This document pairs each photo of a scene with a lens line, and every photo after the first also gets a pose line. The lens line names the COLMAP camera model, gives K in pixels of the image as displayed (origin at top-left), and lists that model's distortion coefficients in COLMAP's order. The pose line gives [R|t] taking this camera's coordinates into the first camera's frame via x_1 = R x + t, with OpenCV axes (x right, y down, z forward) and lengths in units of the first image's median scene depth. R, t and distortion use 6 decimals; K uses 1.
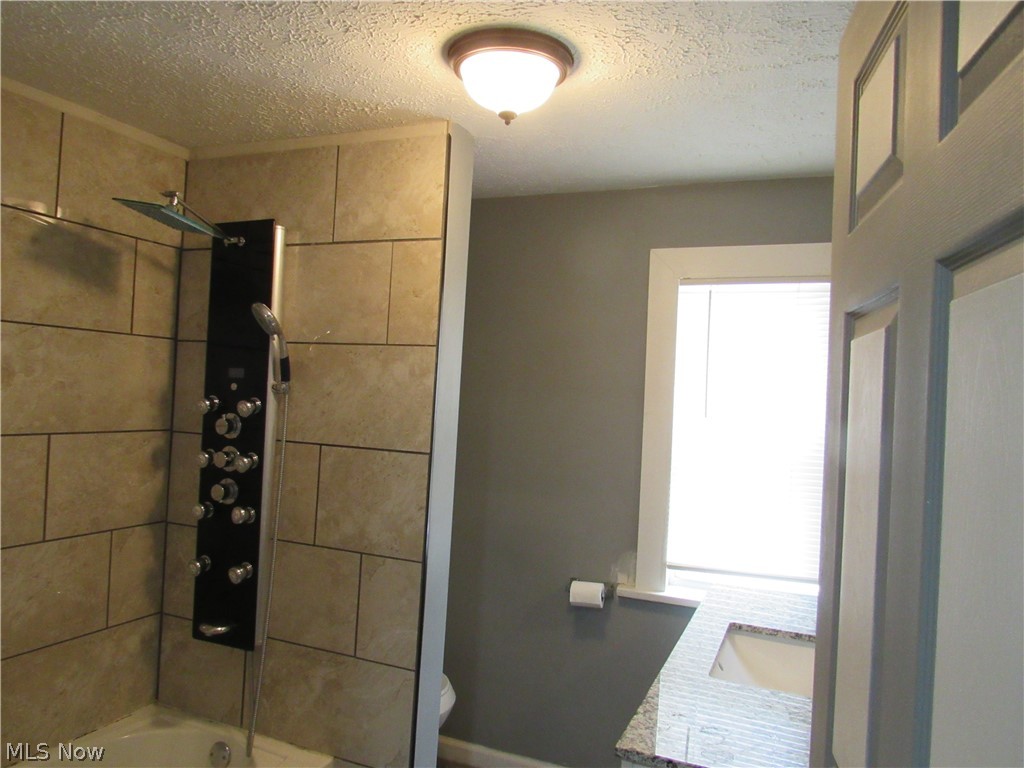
lens RADIAL K [[731.3, 0, 512.4], [0, 731.3, 385.0], [0, 0, 1]] dist [-0.020166, -0.001531]
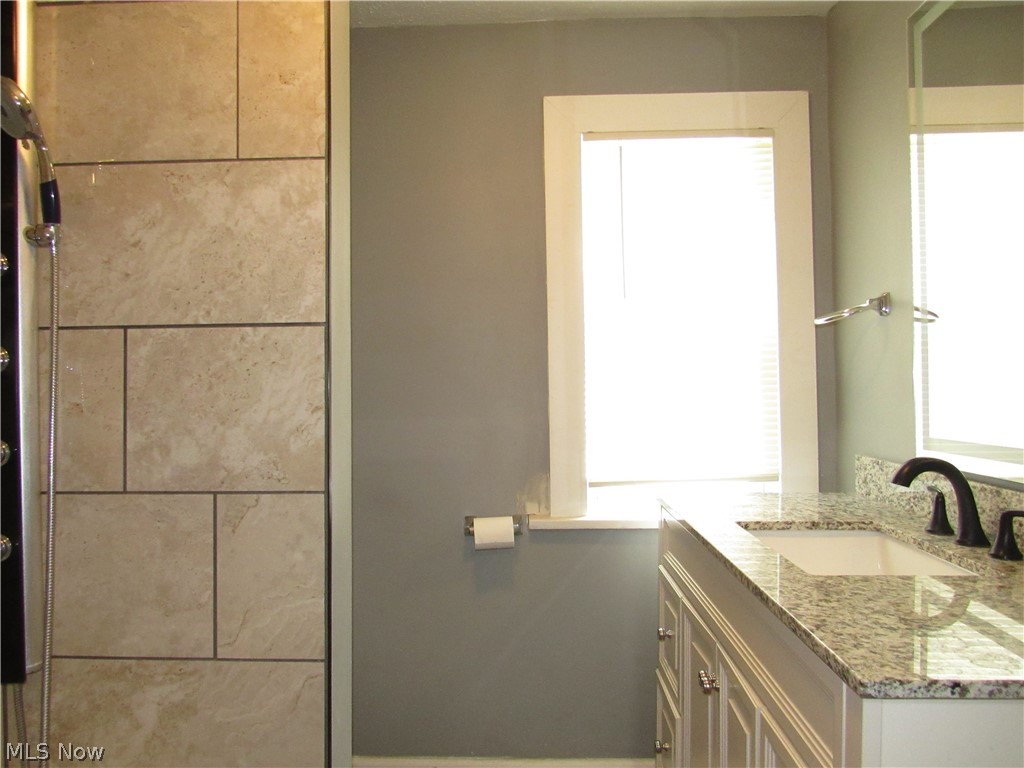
lens RADIAL K [[731.3, 0, 515.4], [0, 731.3, 383.6], [0, 0, 1]] dist [-0.020166, -0.001531]
pose [[0.932582, -0.059168, 0.356075, -0.182388], [0.052572, 0.998219, 0.028184, 0.132276], [-0.357109, -0.007565, 0.934032, 0.324172]]
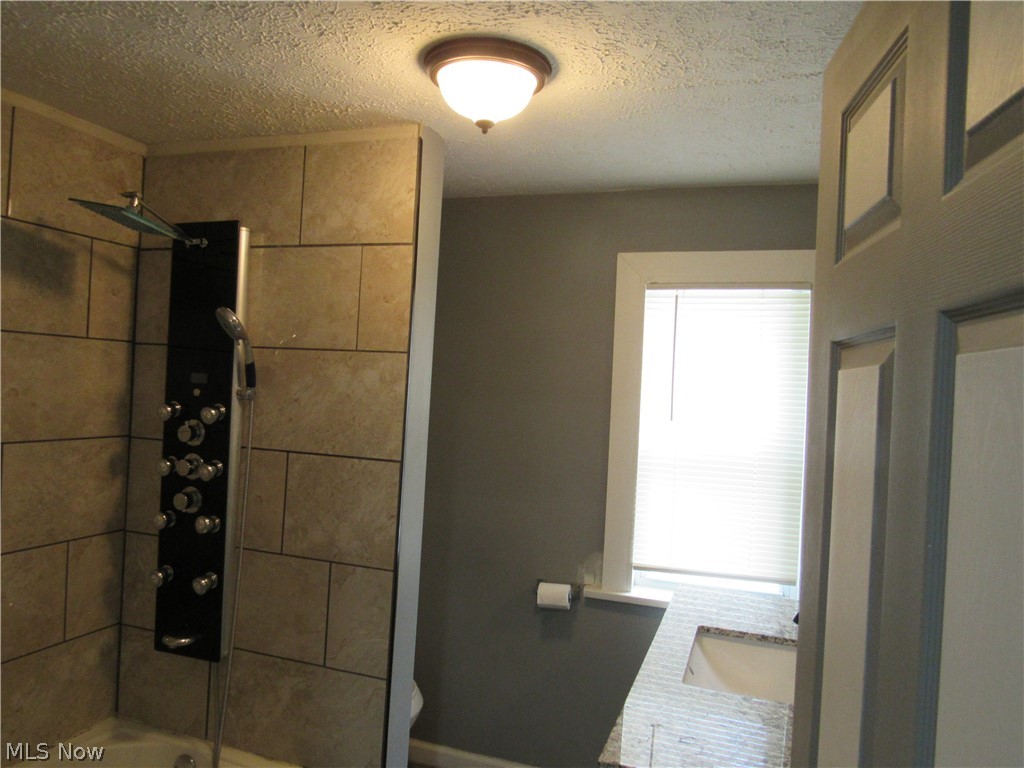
lens RADIAL K [[731.3, 0, 512.4], [0, 731.3, 386.0], [0, 0, 1]] dist [-0.020166, -0.001531]
pose [[0.997957, 0.000915, 0.063879, -0.024713], [-0.001949, 0.999868, 0.016130, -0.023764], [-0.063856, -0.016222, 0.997827, 0.003463]]
